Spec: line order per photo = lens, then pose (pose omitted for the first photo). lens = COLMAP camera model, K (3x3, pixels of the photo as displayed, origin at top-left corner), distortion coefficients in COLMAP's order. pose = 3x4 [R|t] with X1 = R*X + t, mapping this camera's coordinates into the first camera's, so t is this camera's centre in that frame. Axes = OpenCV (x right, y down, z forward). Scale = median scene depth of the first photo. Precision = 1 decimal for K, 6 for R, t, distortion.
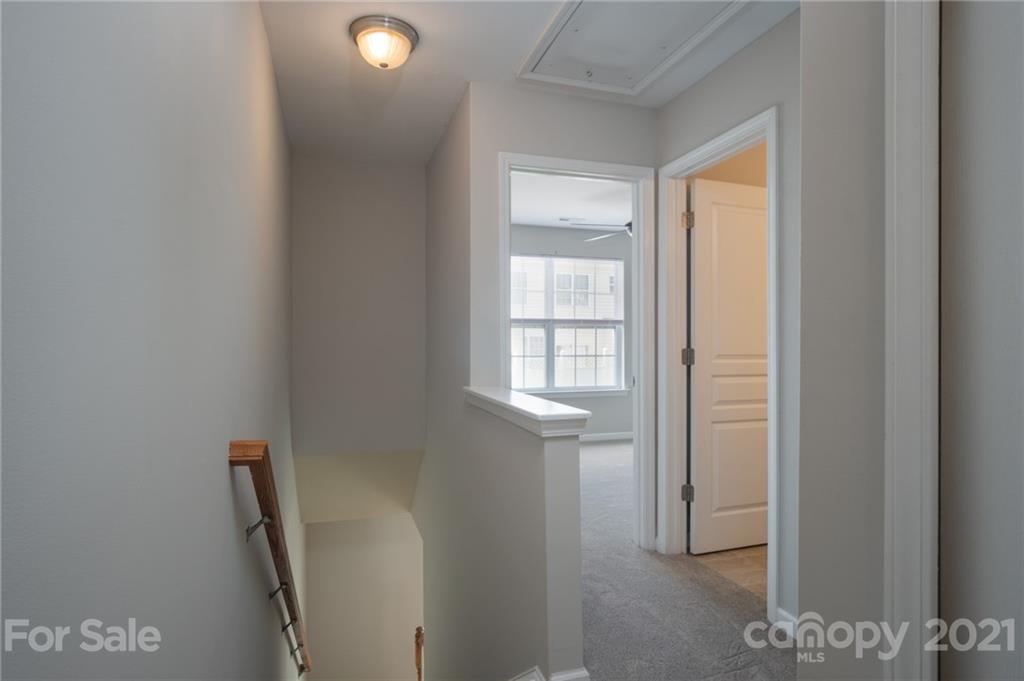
lens RADIAL K [[548.3, 0, 506.0], [0, 548.3, 345.0], [0, 0, 1]] dist [-0.003159, 0.001102]
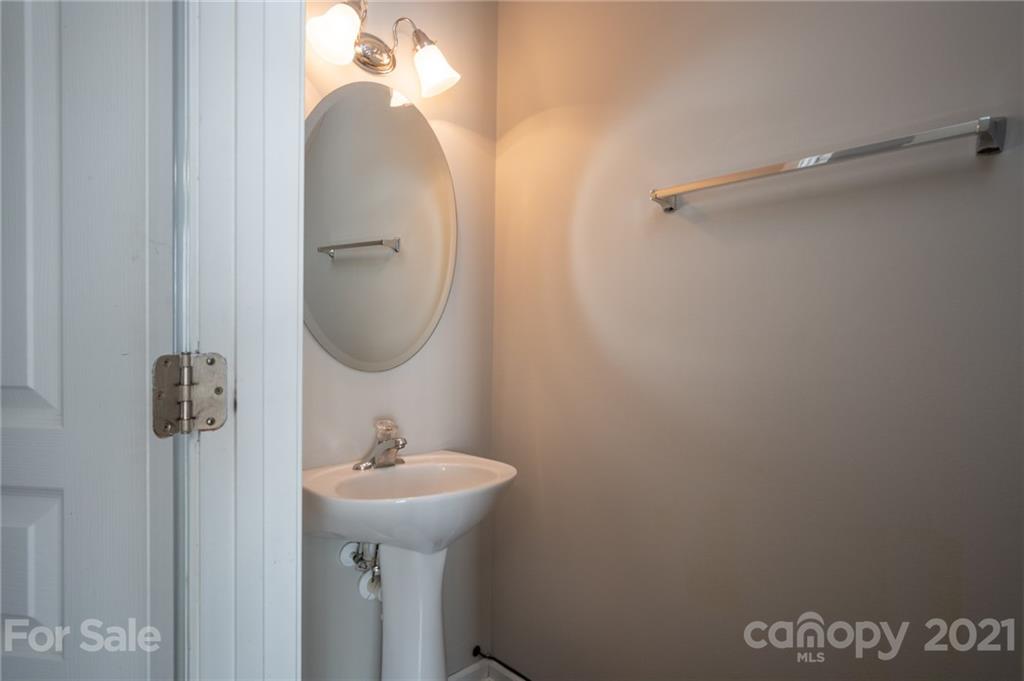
lens RADIAL K [[548.3, 0, 506.0], [0, 548.3, 345.0], [0, 0, 1]] dist [-0.003159, 0.001102]
pose [[1.000000, 0.000175, 0.000136, 1.252622], [-0.000175, 1.000000, 0.000304, -0.000616], [-0.000136, -0.000304, 1.000000, -0.001156]]
